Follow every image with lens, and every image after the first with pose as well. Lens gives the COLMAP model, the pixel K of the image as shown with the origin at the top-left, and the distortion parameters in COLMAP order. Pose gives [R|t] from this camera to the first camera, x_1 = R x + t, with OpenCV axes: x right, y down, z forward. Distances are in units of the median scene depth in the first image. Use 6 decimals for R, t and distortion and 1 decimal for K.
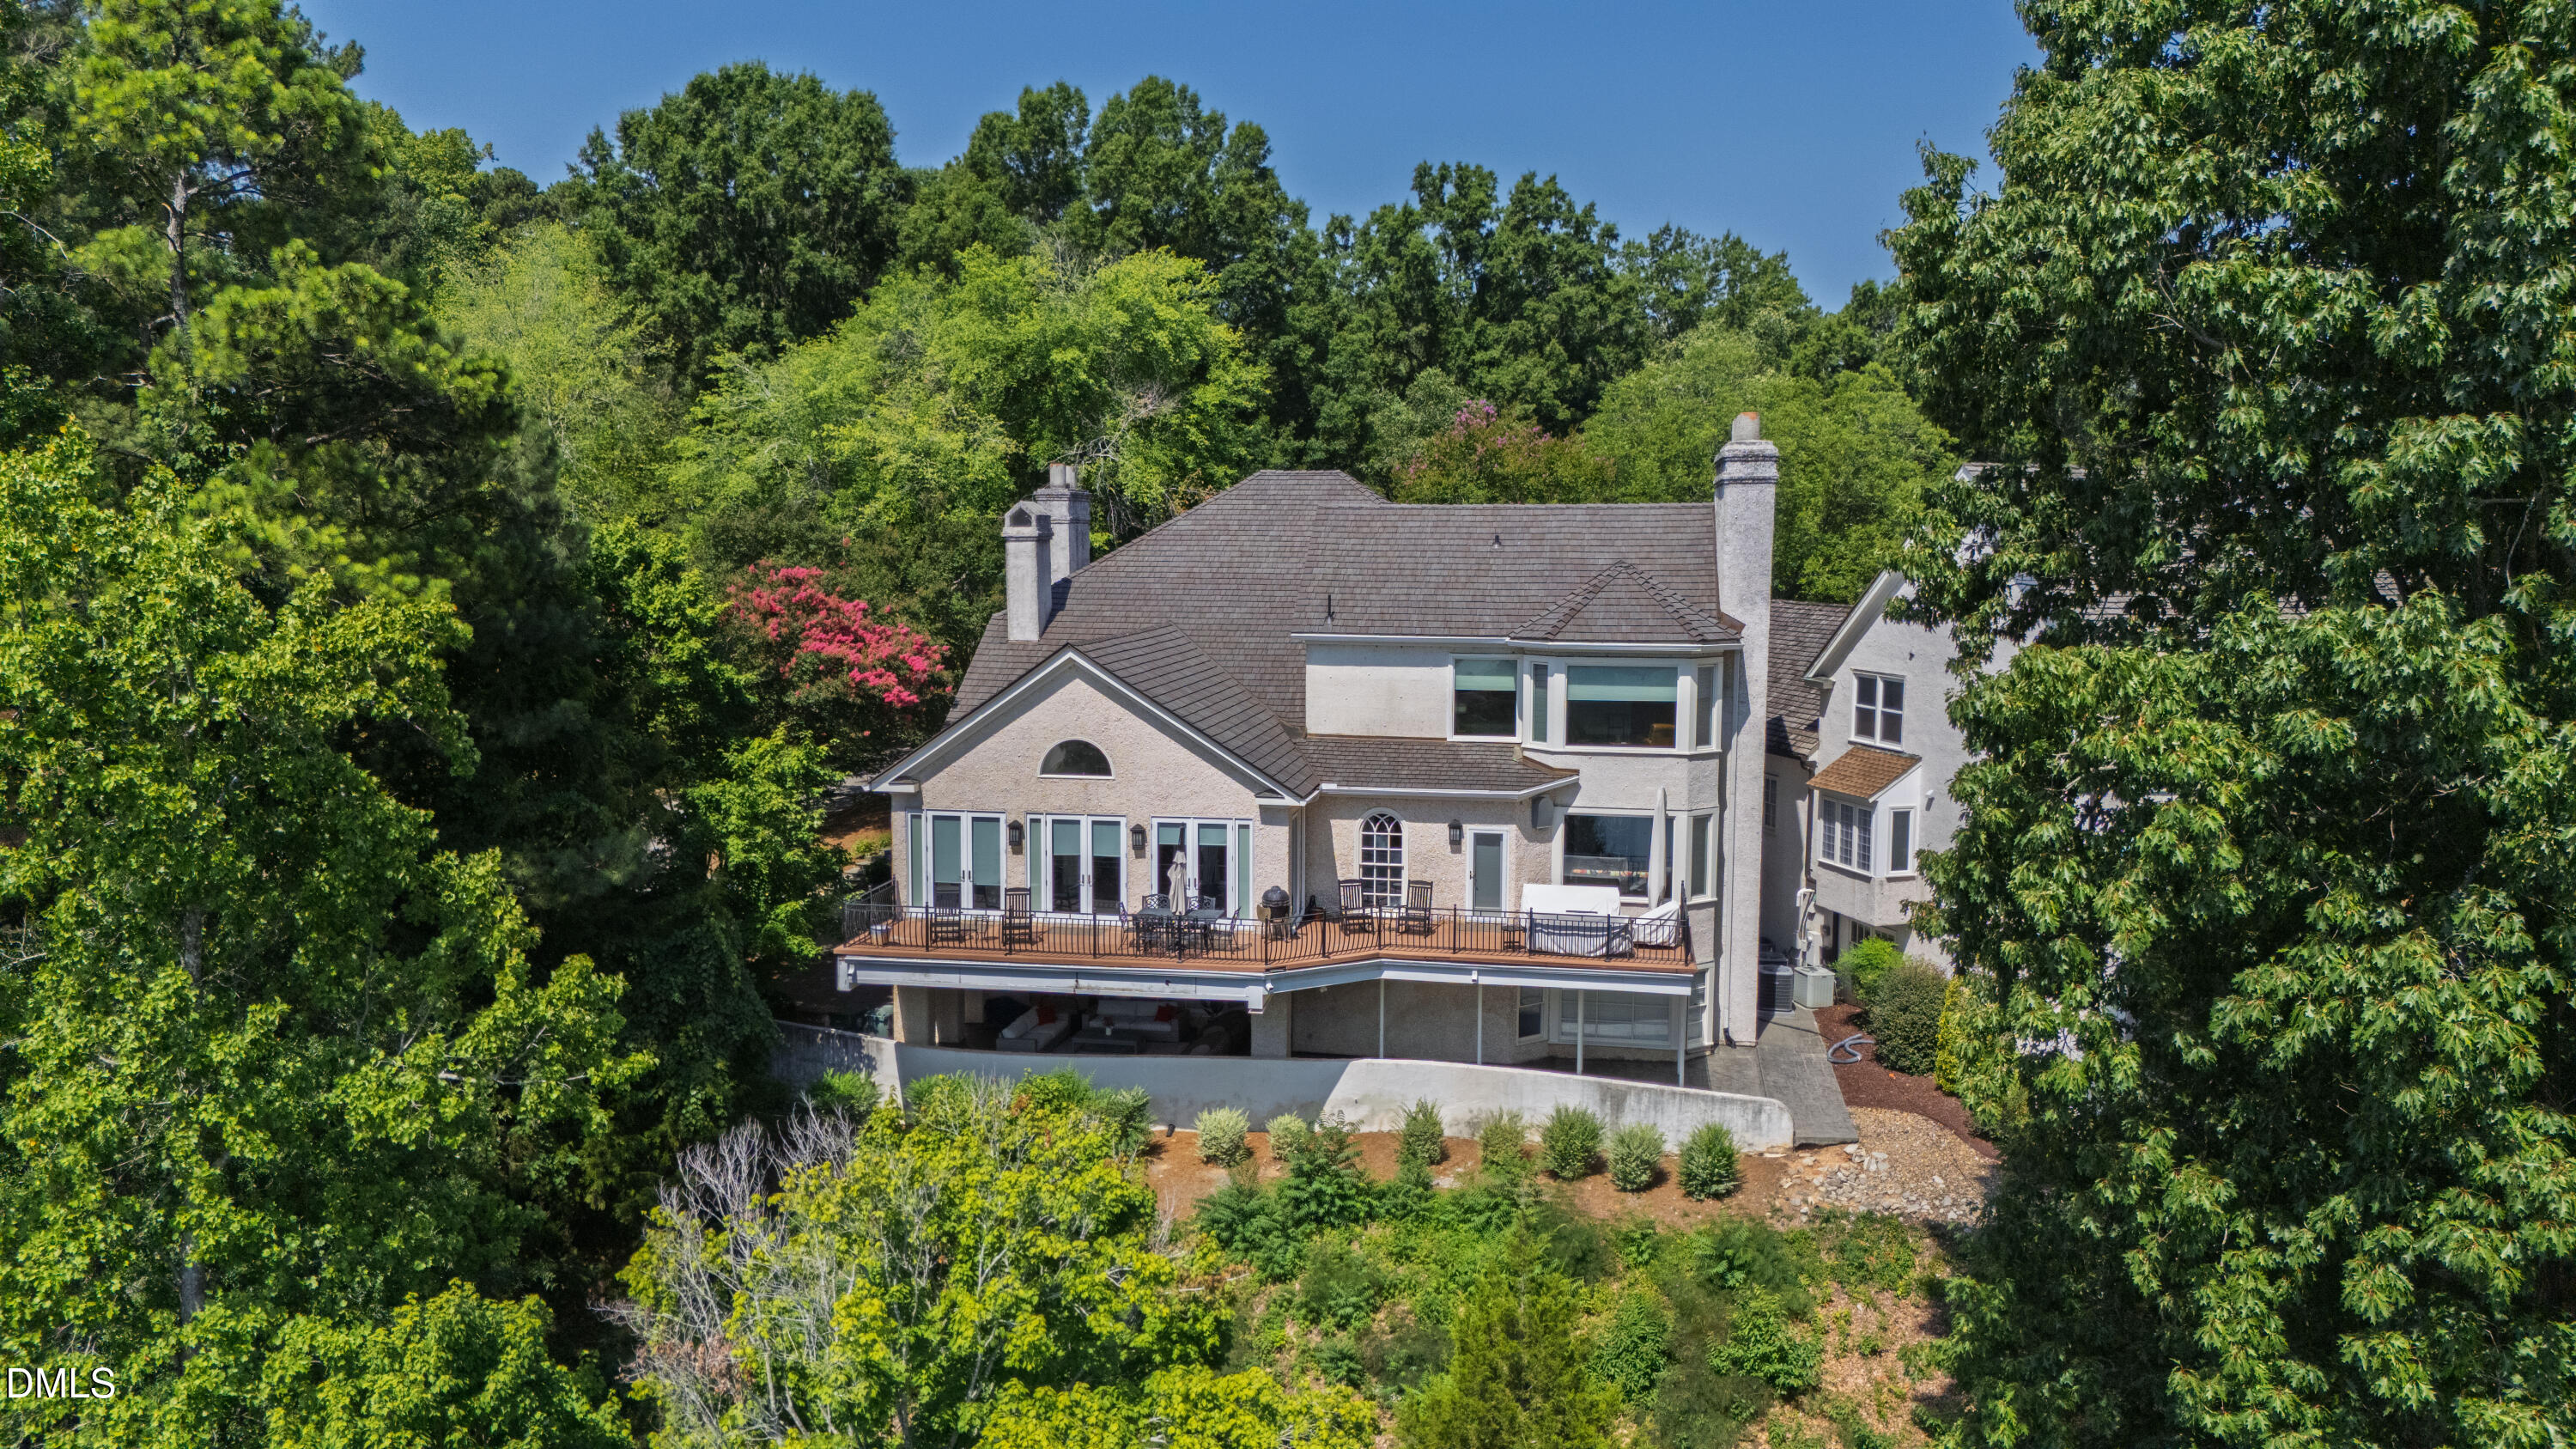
lens RADIAL K [[1872.9, 0, 1236.5], [0, 1872.9, 723.3], [0, 0, 1]] dist [0.085961, -0.074592]
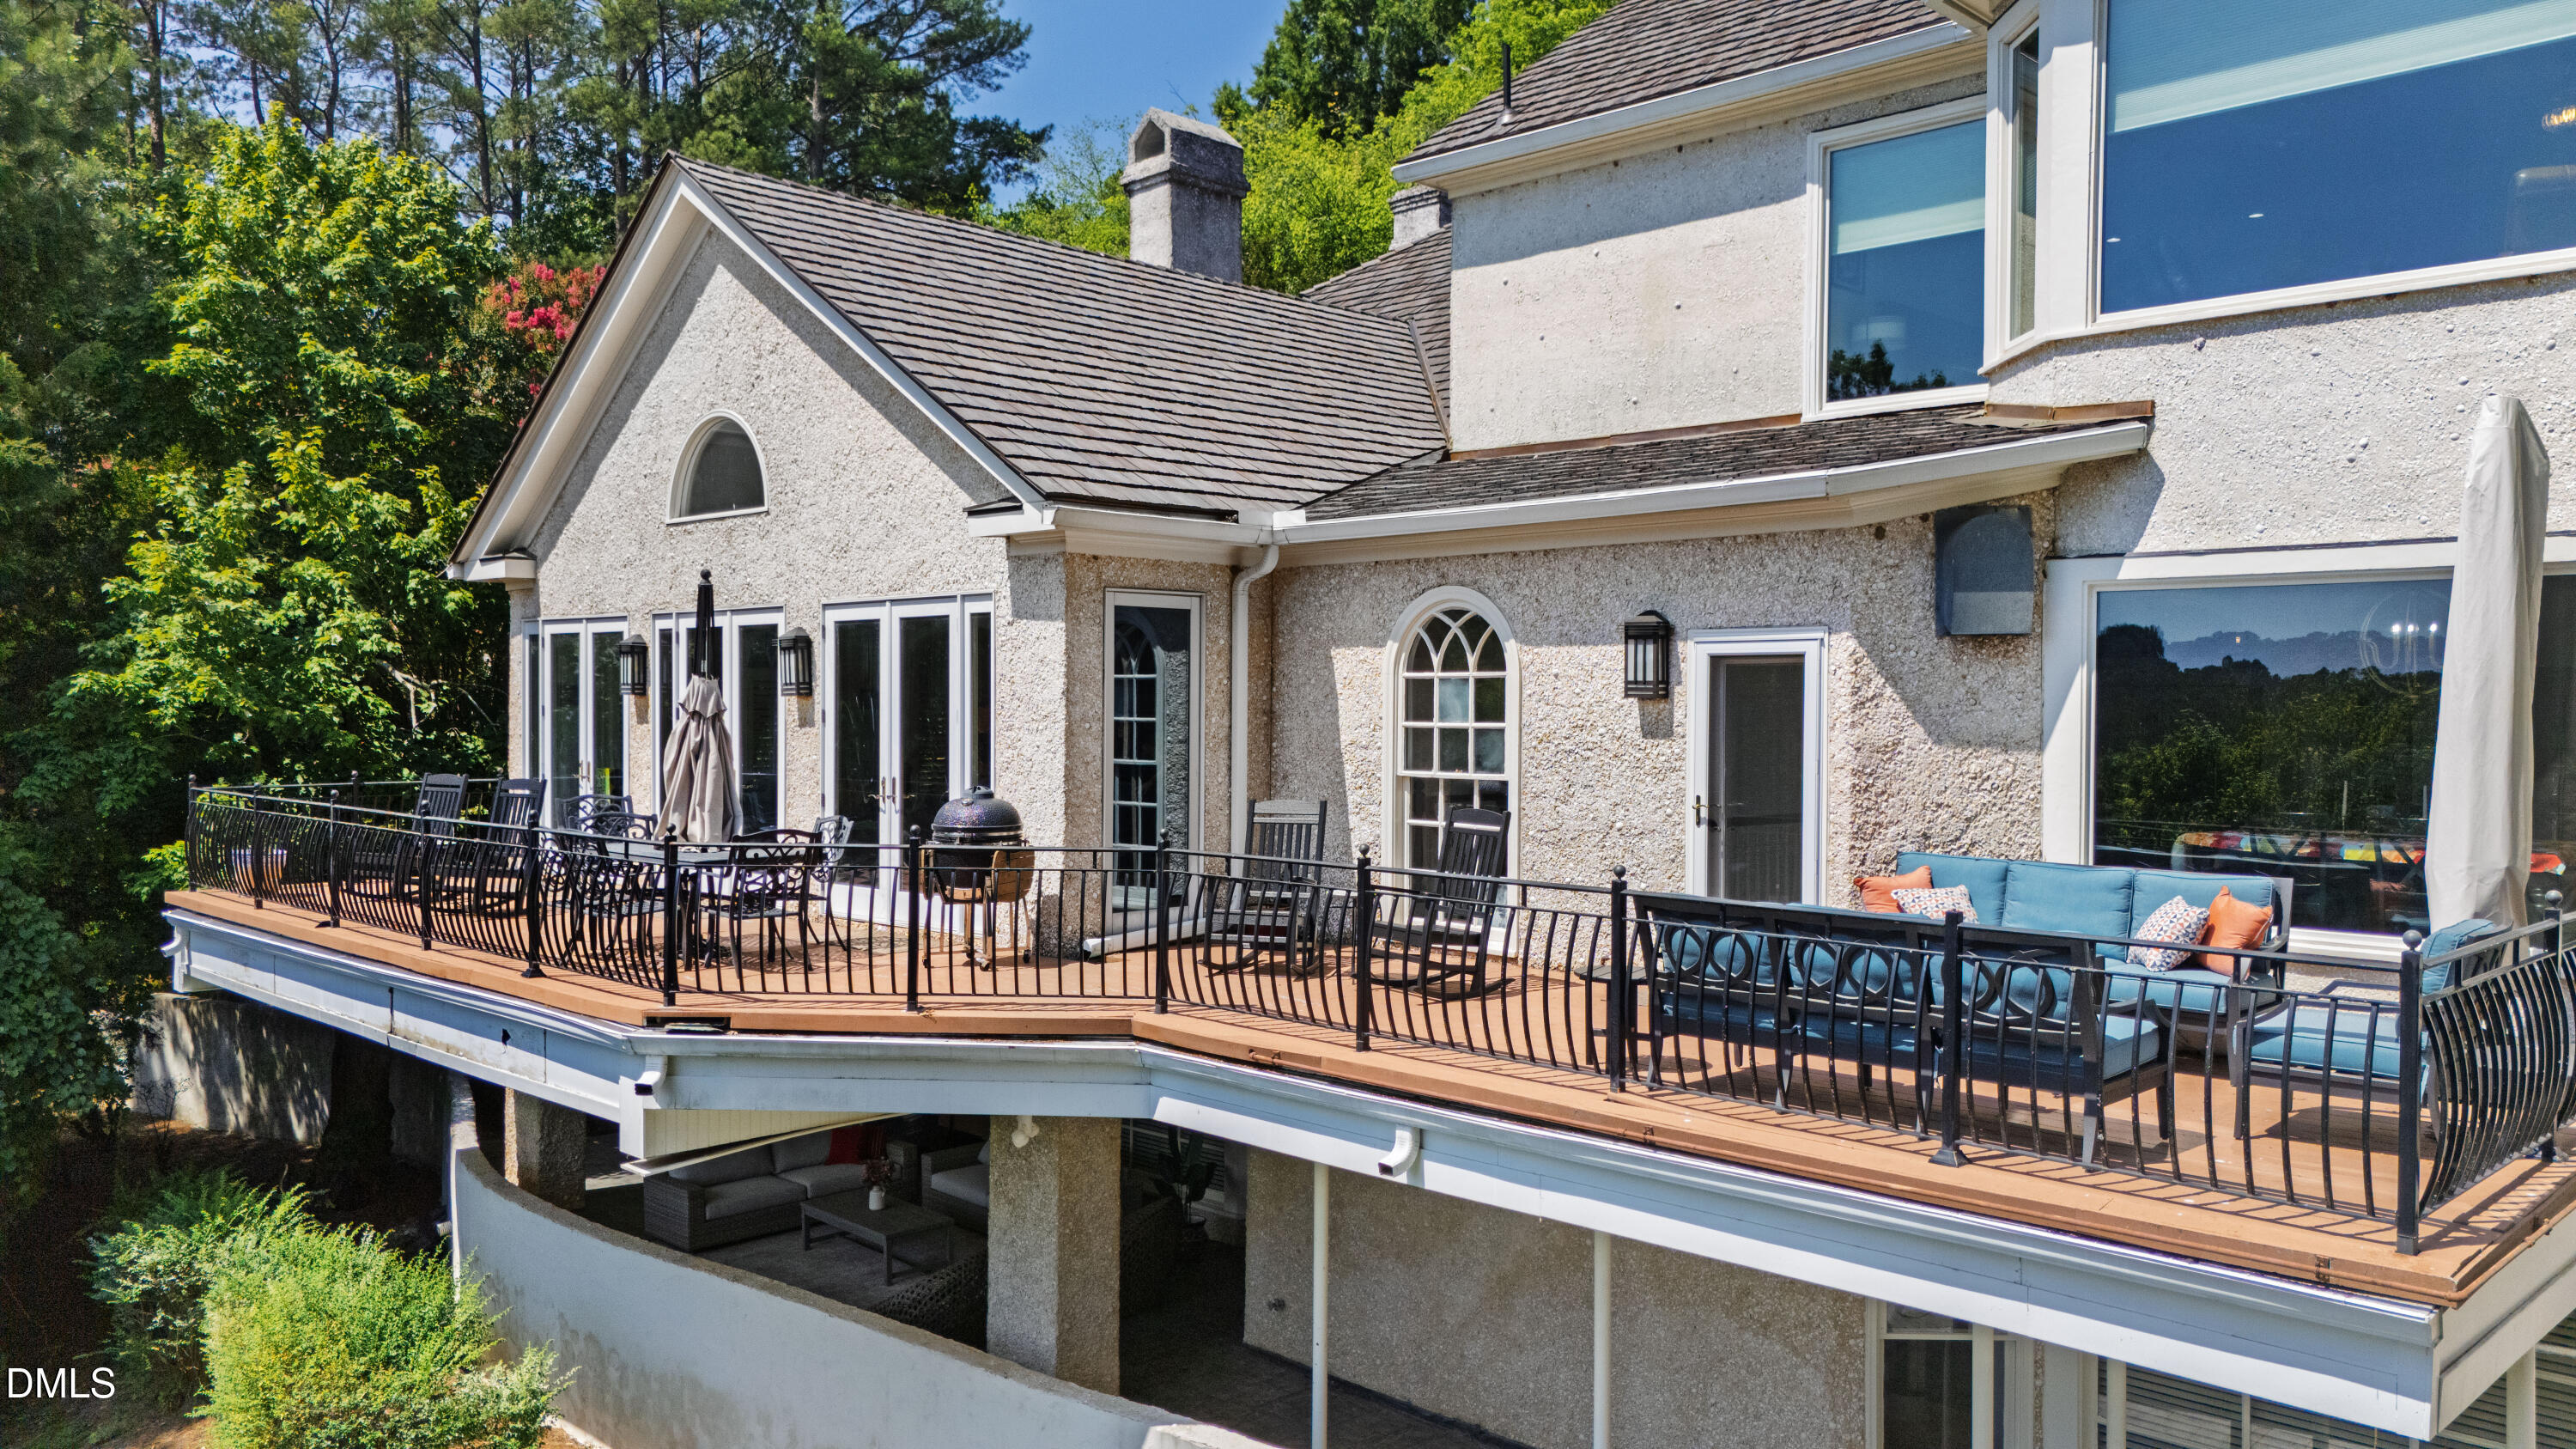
lens RADIAL K [[1824.4, 0, 1298.9], [0, 1824.4, 768.0], [0, 0, 1]] dist [0.001835, -0.000607]
pose [[0.823227, 0.019195, -0.567387, 0.229207], [-0.057185, 0.997149, -0.049236, 0.091194], [0.564824, 0.072978, 0.821978, 0.745698]]
